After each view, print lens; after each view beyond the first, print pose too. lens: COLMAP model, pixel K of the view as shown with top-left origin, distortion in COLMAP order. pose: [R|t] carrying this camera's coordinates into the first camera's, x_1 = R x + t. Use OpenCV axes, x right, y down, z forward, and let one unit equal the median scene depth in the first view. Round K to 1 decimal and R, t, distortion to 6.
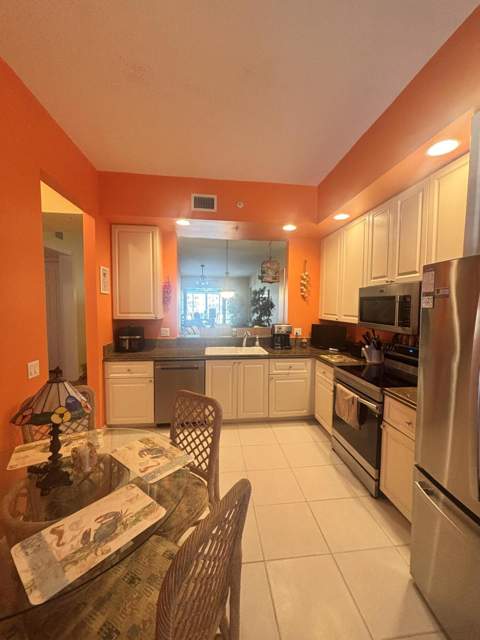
lens RADIAL K [[257.8, 0, 242.1], [0, 257.8, 319.1], [0, 0, 1]] dist [-0.004829, -0.000050]
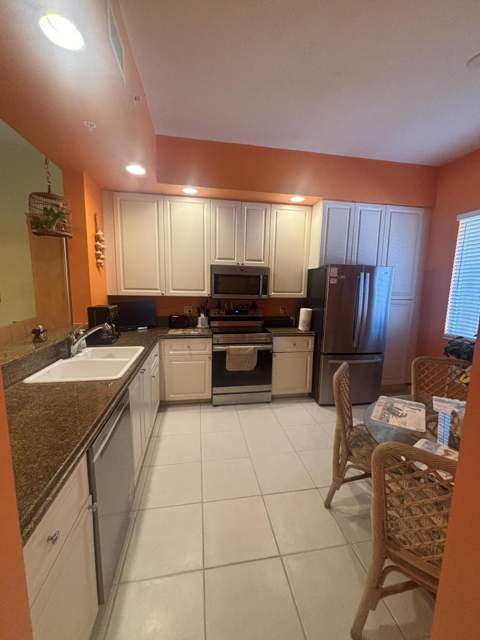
lens RADIAL K [[257.8, 0, 242.5], [0, 257.8, 321.2], [0, 0, 1]] dist [-0.004829, -0.000050]
pose [[-0.059379, -0.147641, 0.987257, -0.899604], [0.036002, 0.988042, 0.149923, -0.047980], [-0.997586, 0.044445, -0.053354, 1.123597]]
